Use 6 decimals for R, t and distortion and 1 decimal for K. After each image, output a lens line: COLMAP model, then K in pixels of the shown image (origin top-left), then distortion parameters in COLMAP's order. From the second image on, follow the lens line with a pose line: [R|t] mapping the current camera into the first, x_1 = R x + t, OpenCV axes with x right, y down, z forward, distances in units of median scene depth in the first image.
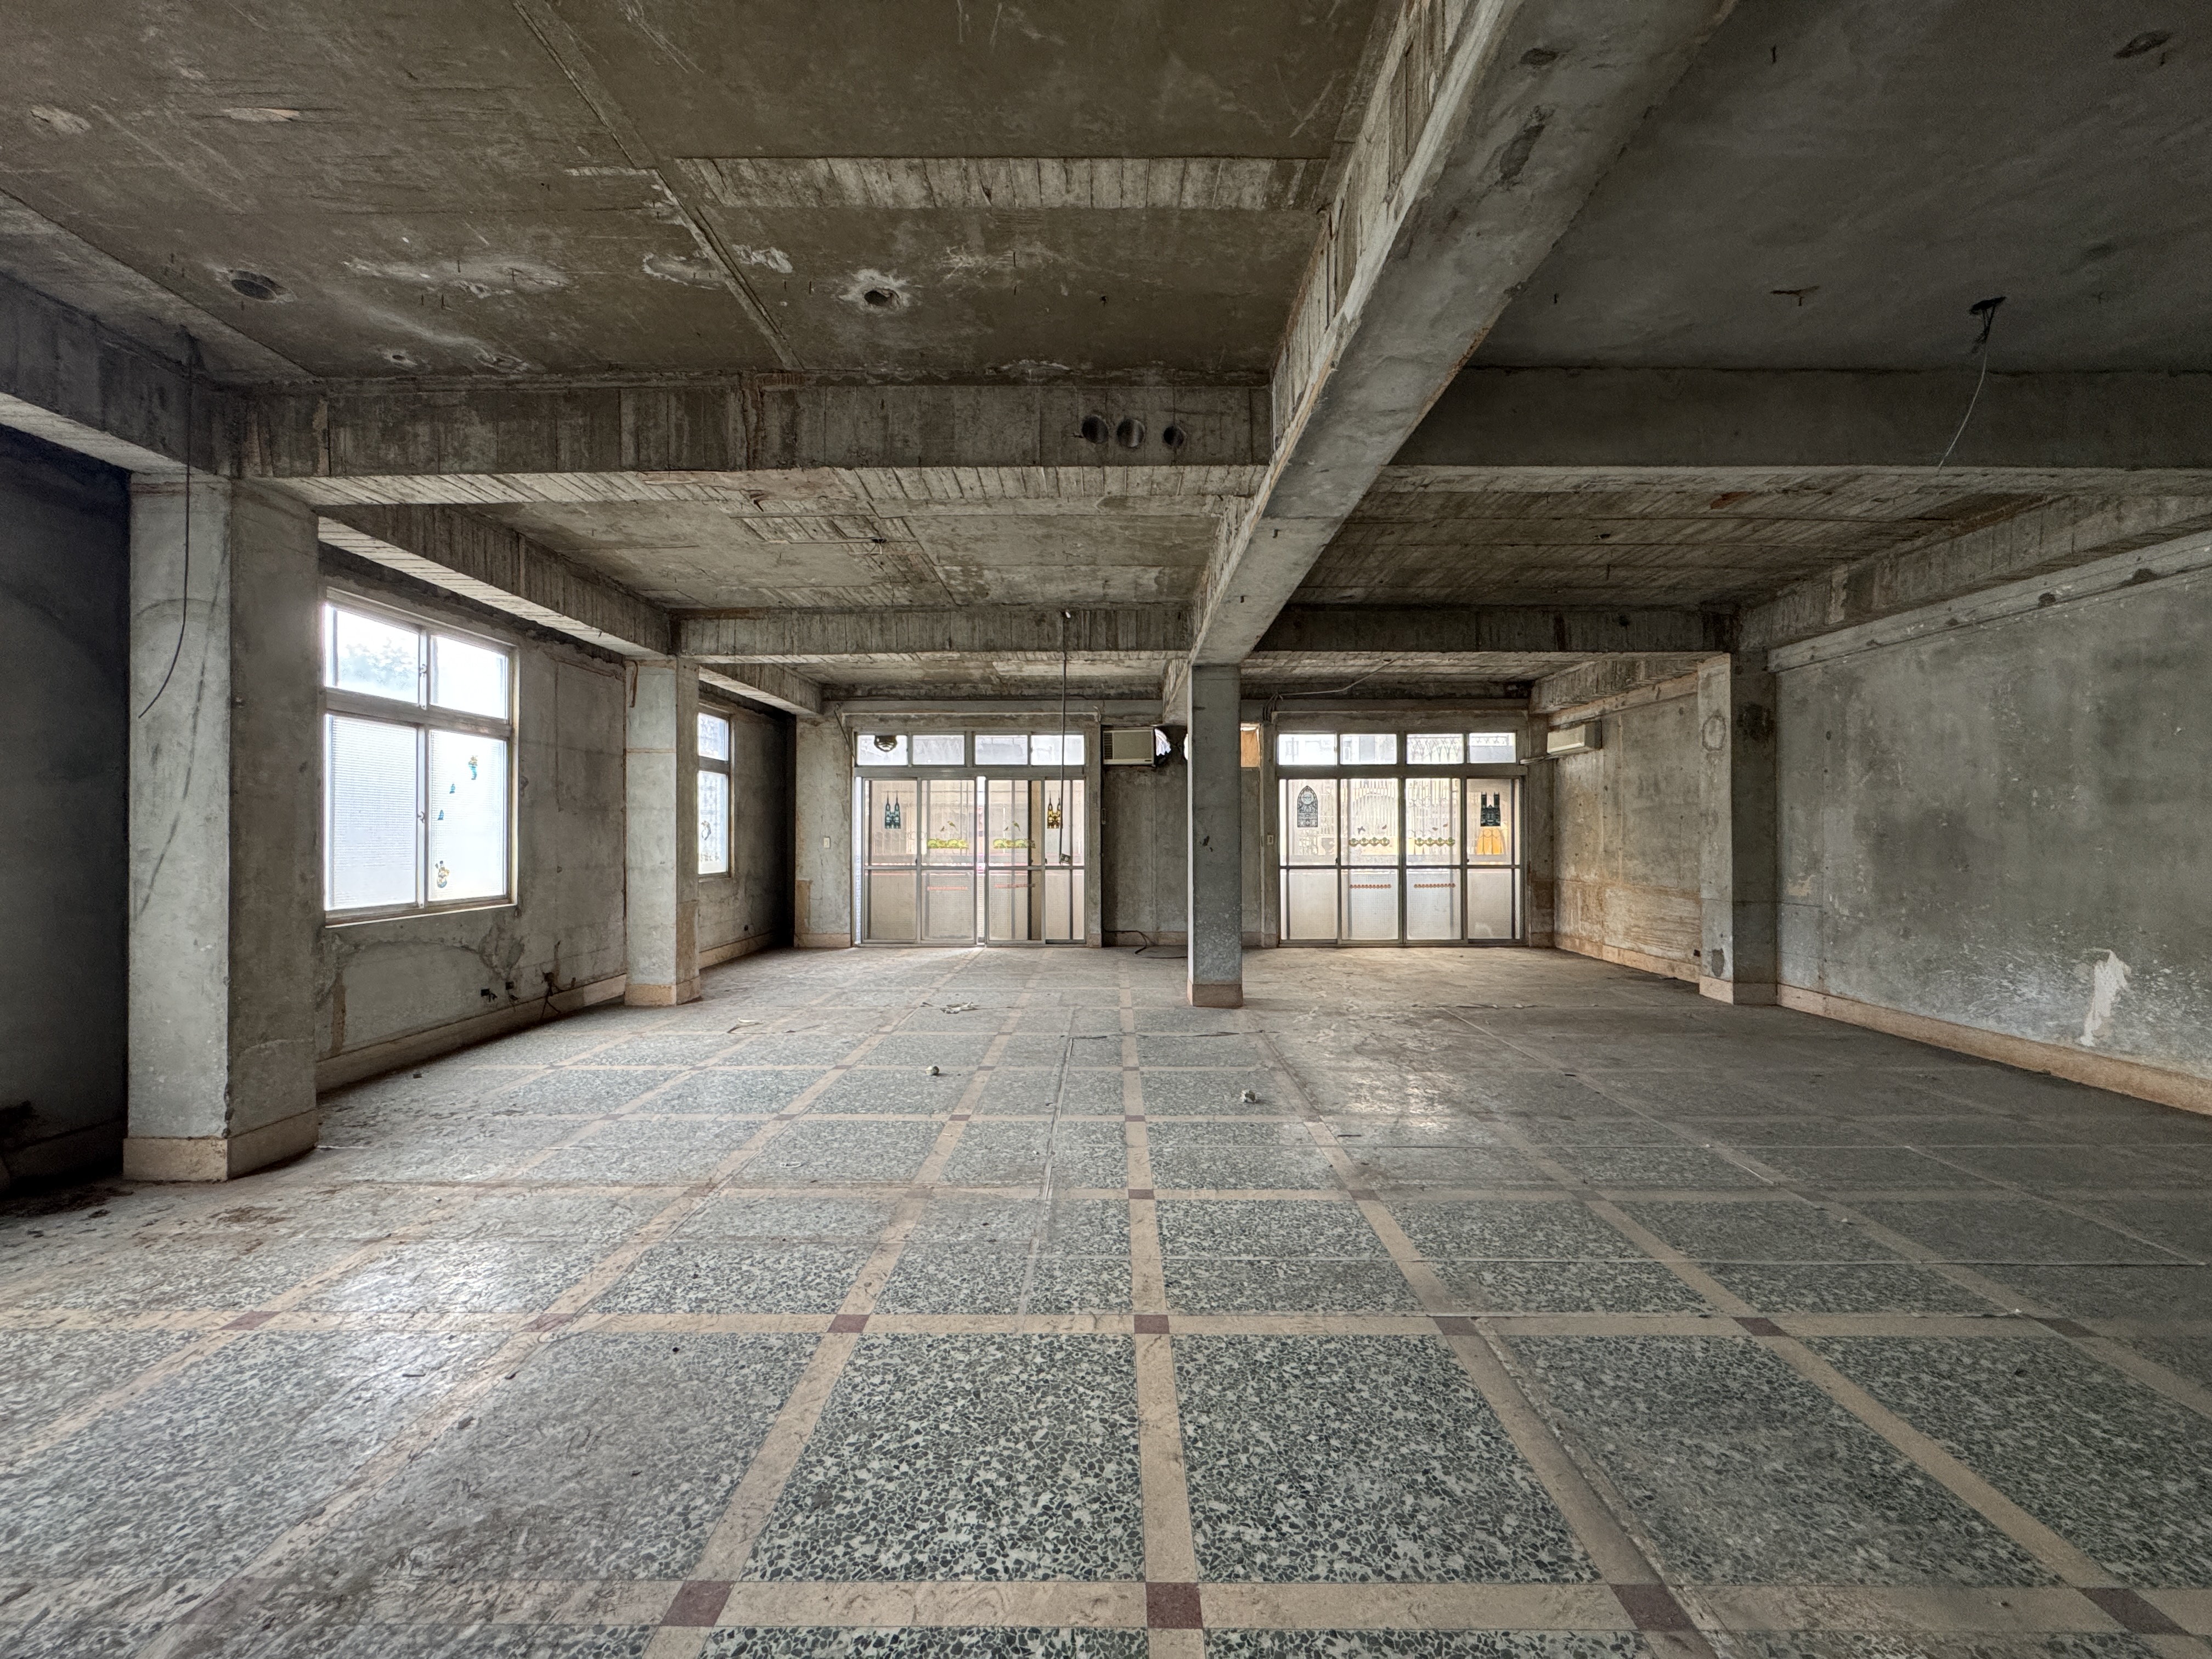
lens RADIAL K [[892.4, 0, 1103.8], [0, 892.4, 827.2], [0, 0, 1]] dist [-0.003095, 0.000453]
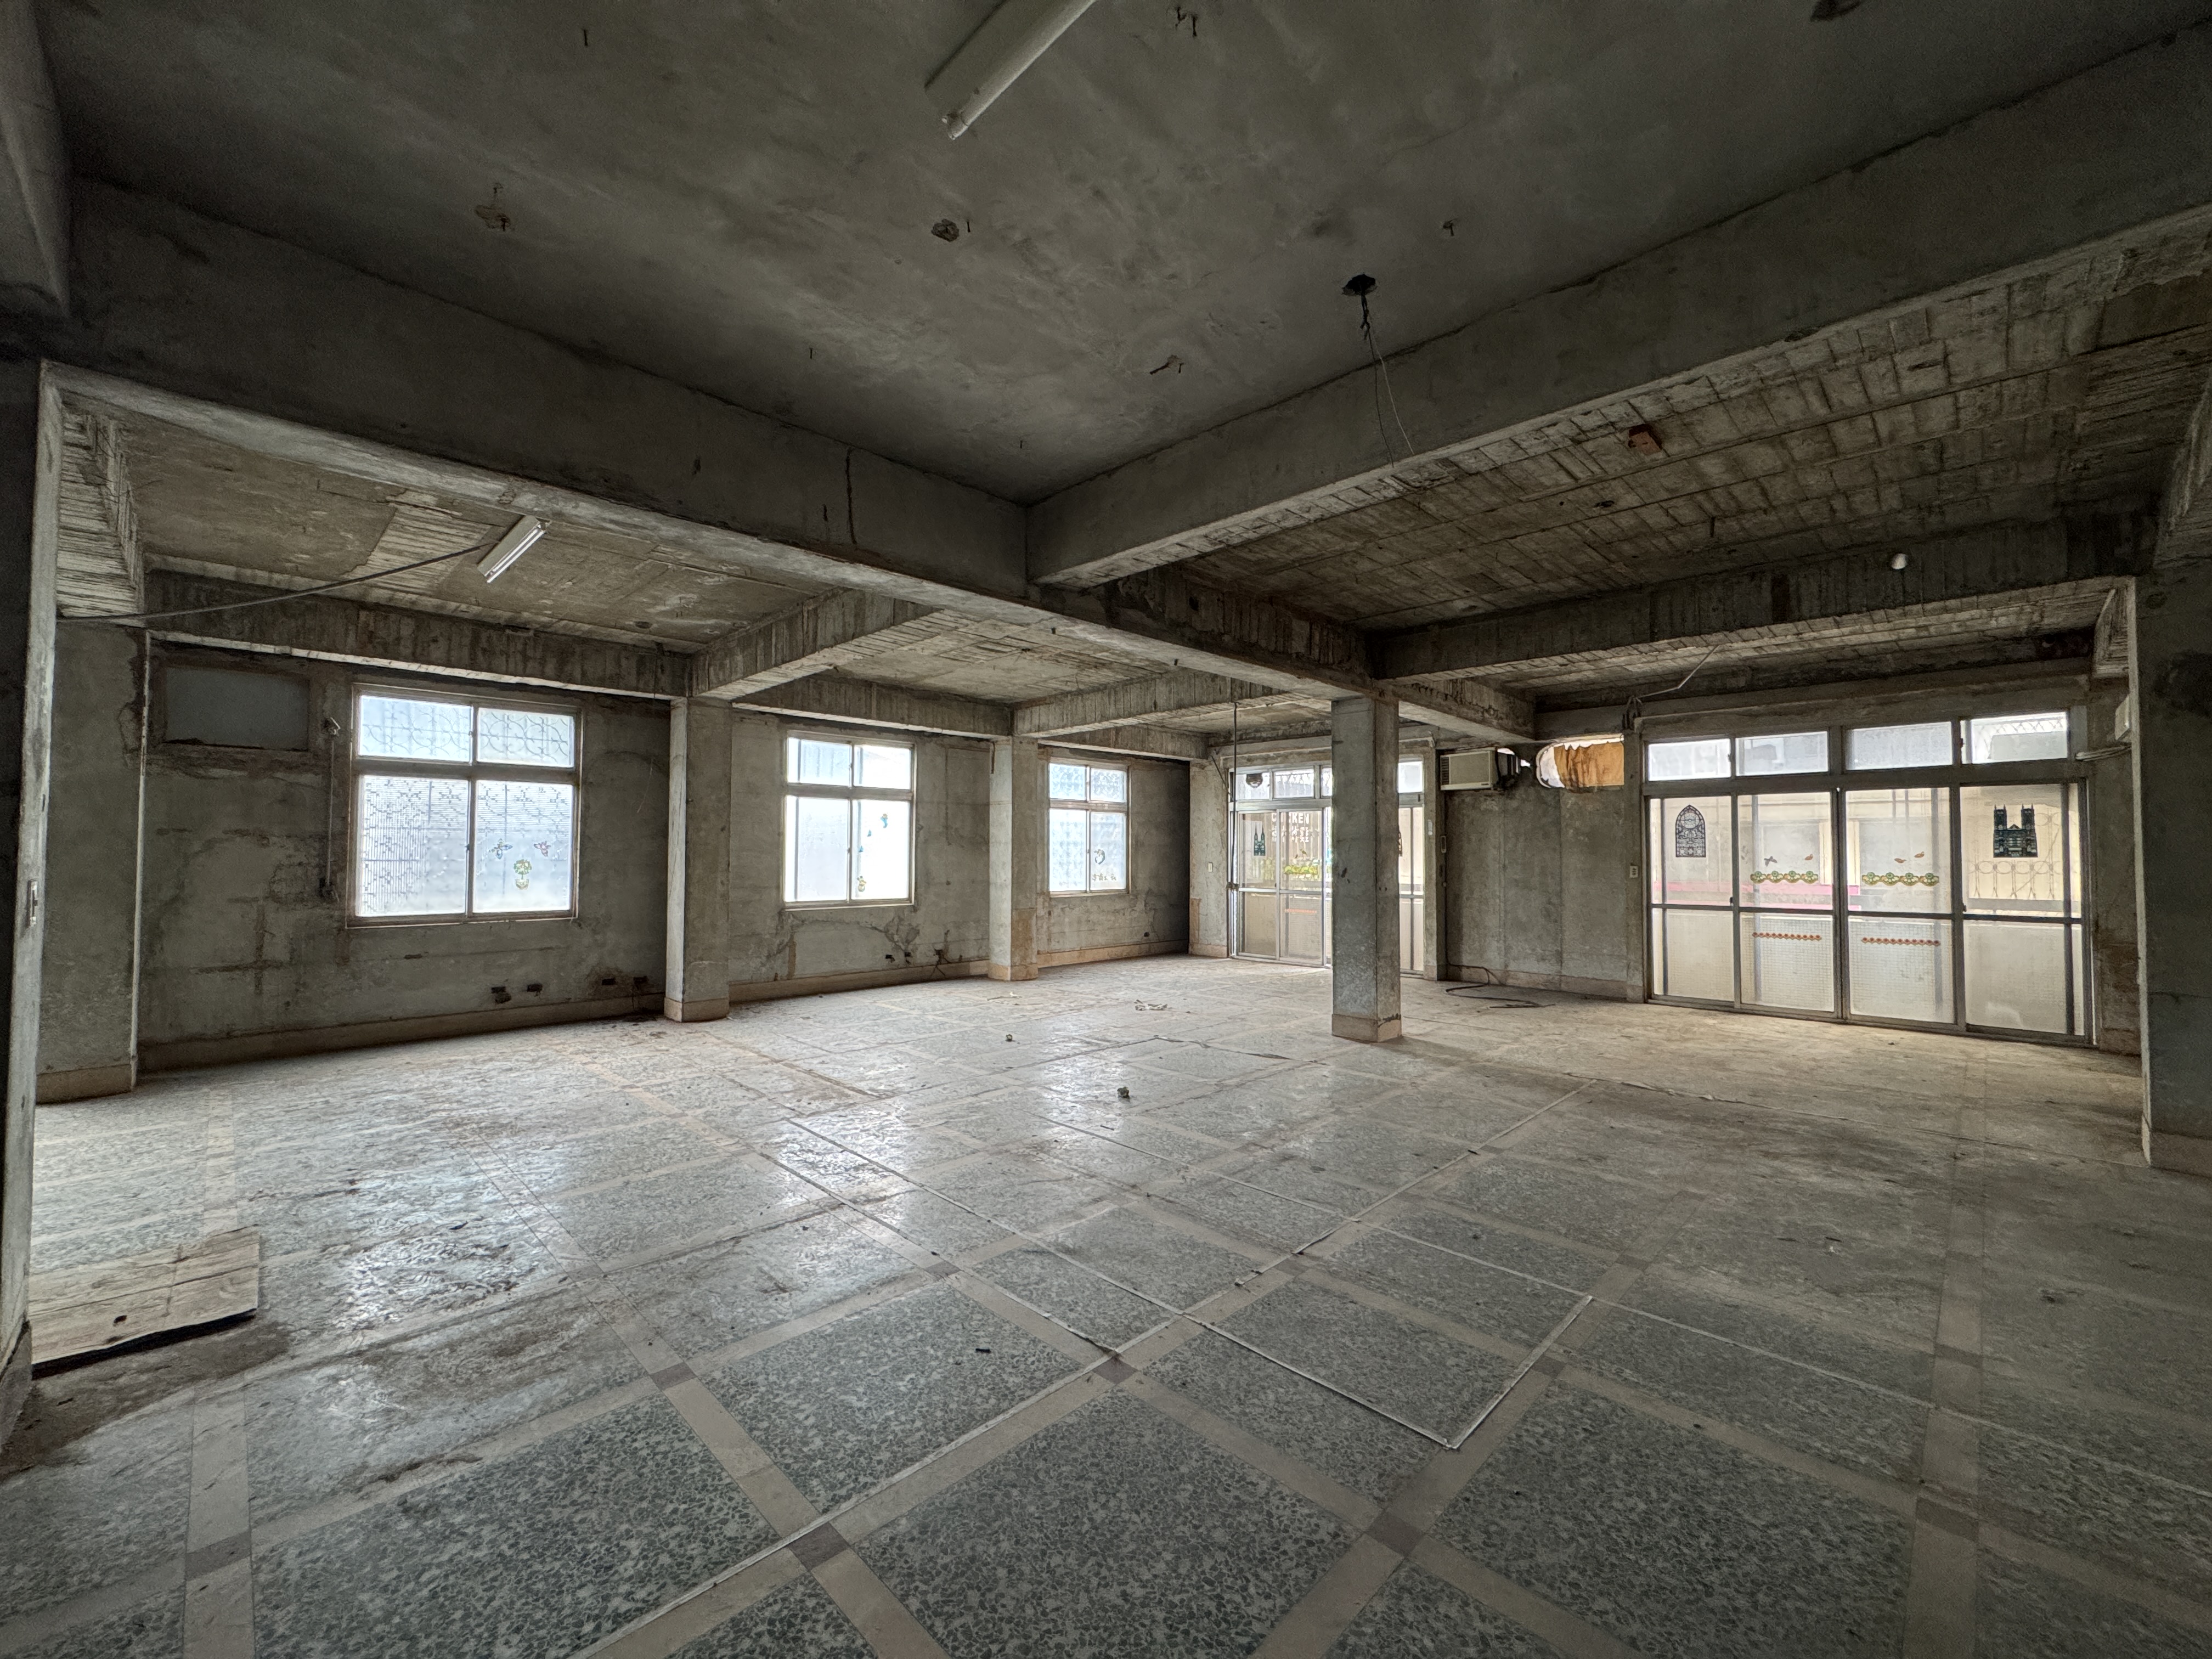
lens RADIAL K [[892.4, 0, 1099.3], [0, 892.4, 826.3], [0, 0, 1]] dist [-0.003095, 0.000453]
pose [[0.707372, -0.017447, -0.706626, 0.731212], [0.000689, 0.999712, -0.023994, -0.015206], [0.706841, 0.016486, 0.707181, 0.103206]]
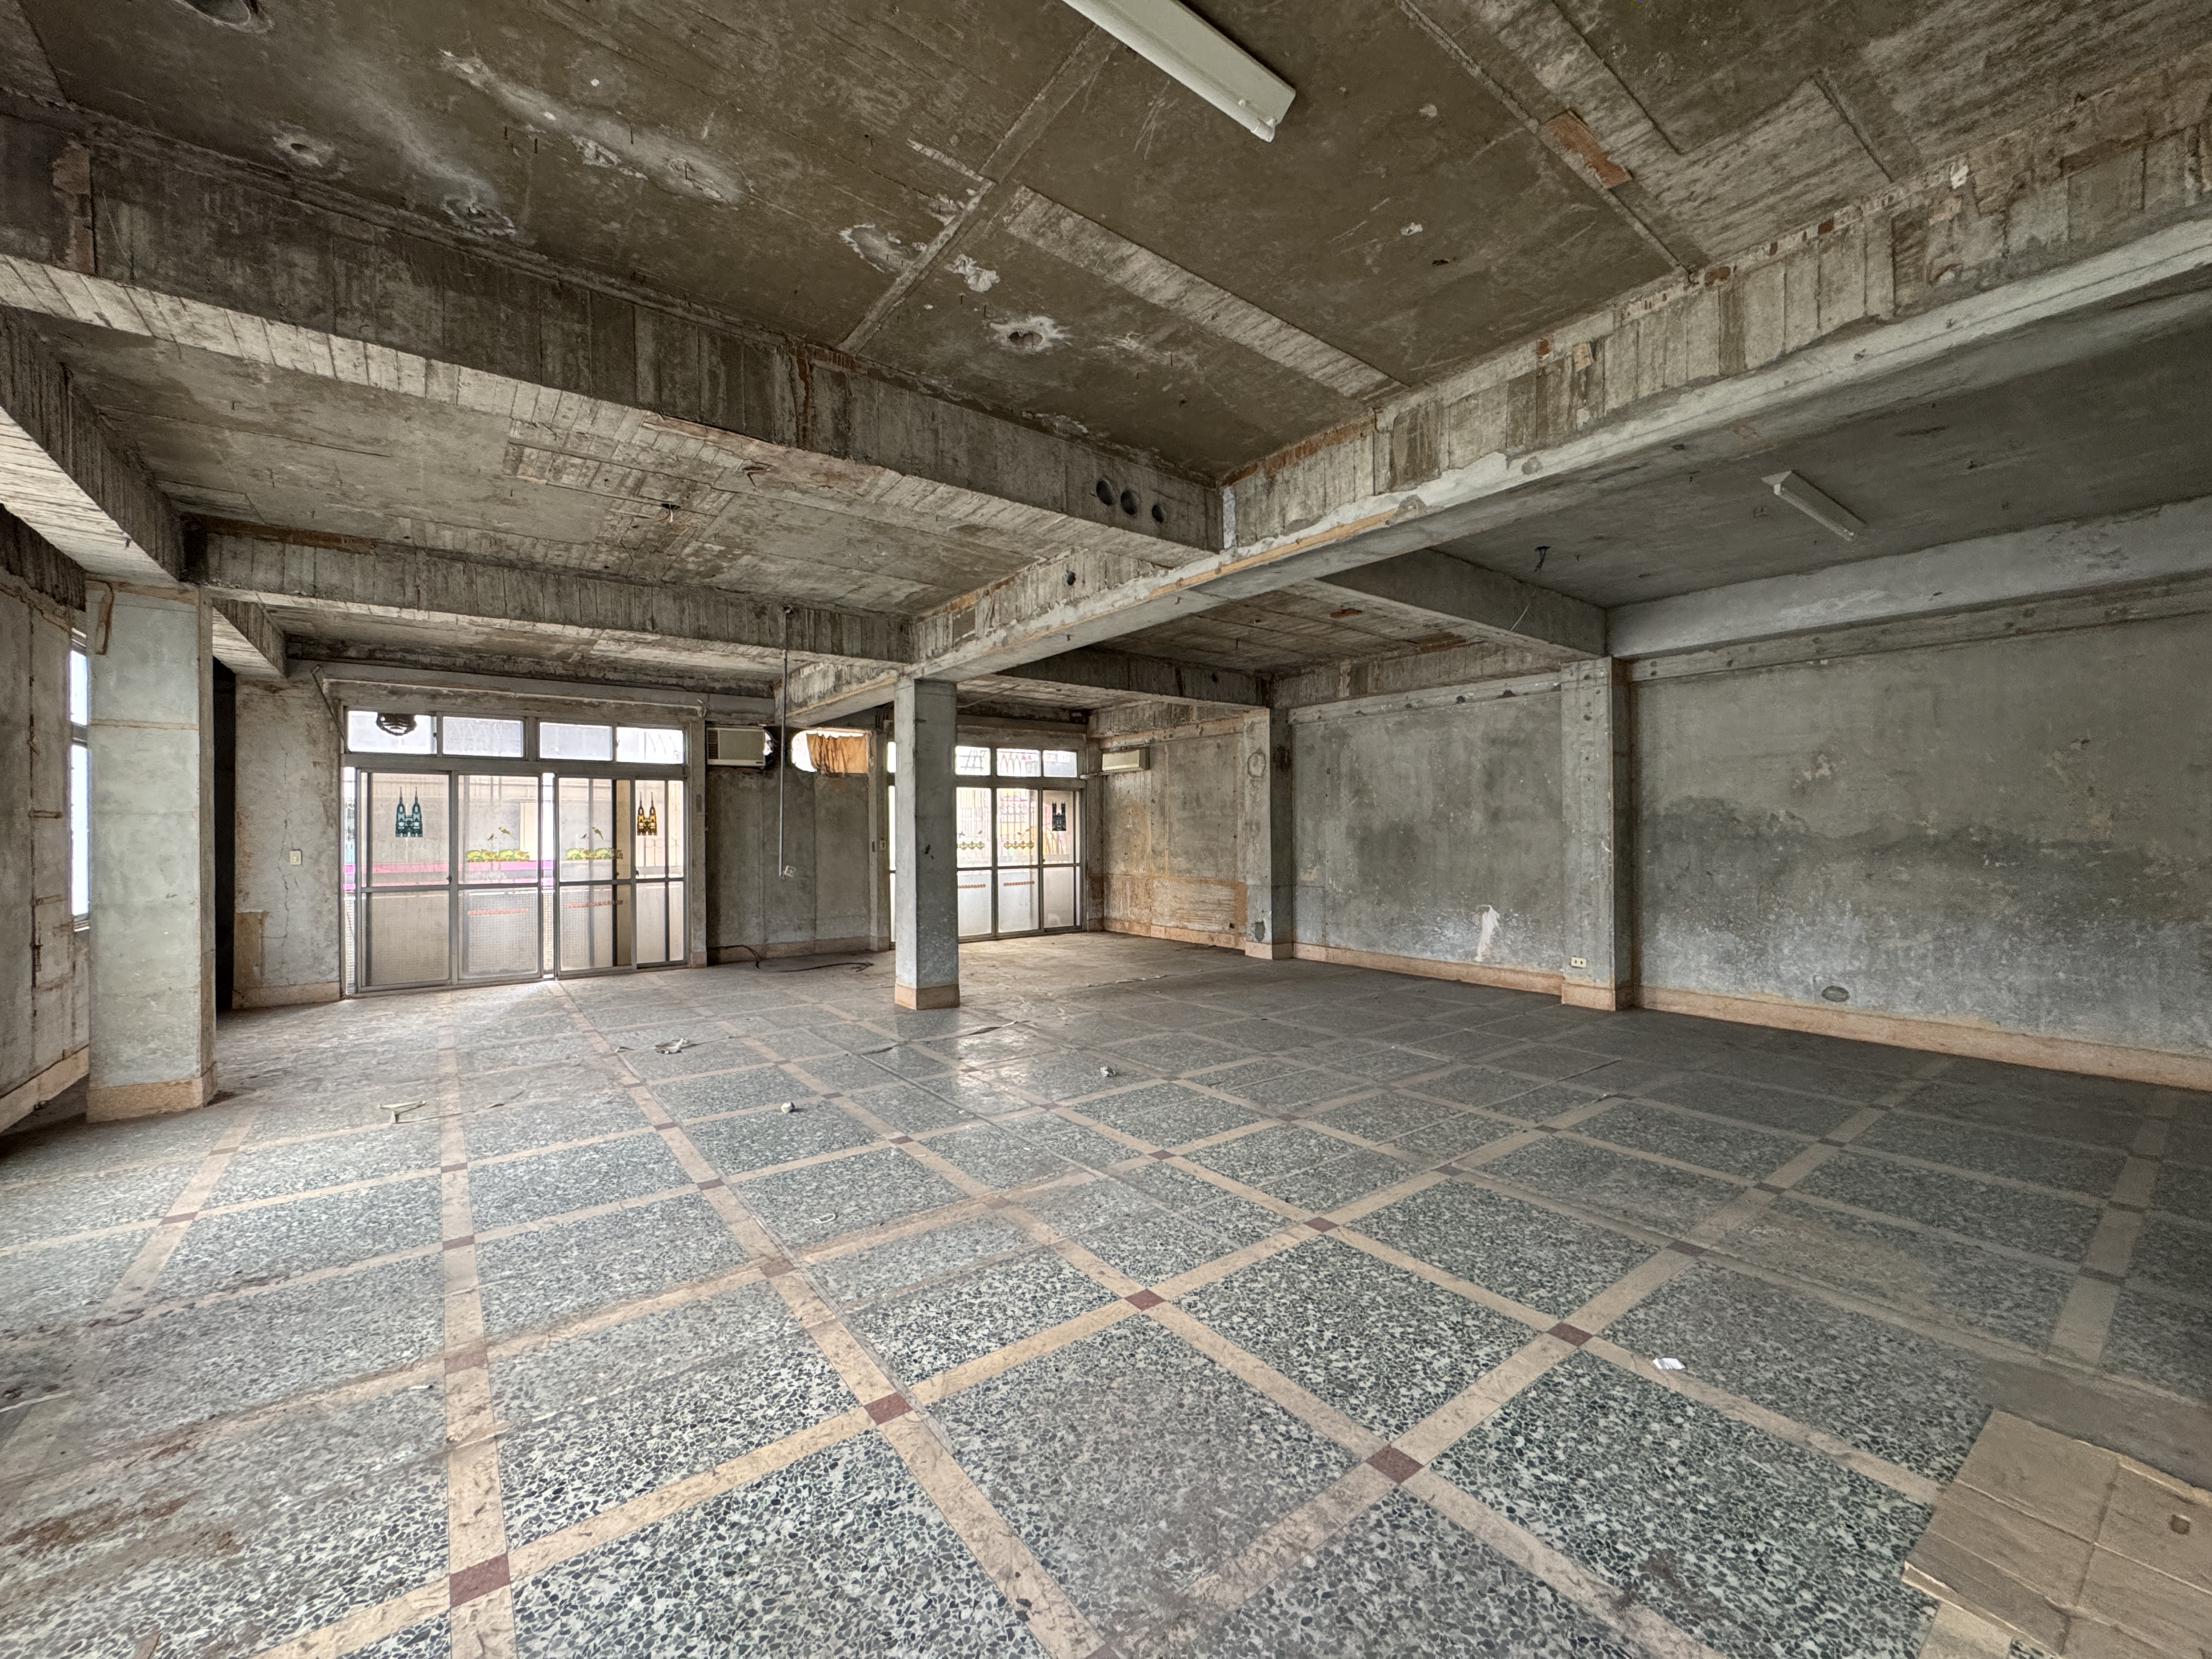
lens RADIAL K [[892.4, 0, 1110.1], [0, 892.4, 825.7], [0, 0, 1]] dist [-0.003095, 0.000453]
pose [[0.787485, -0.000154, 0.616334, -0.410847], [0.000402, 1.000000, -0.000263, -0.013418], [-0.616334, 0.000454, 0.787485, 0.062052]]
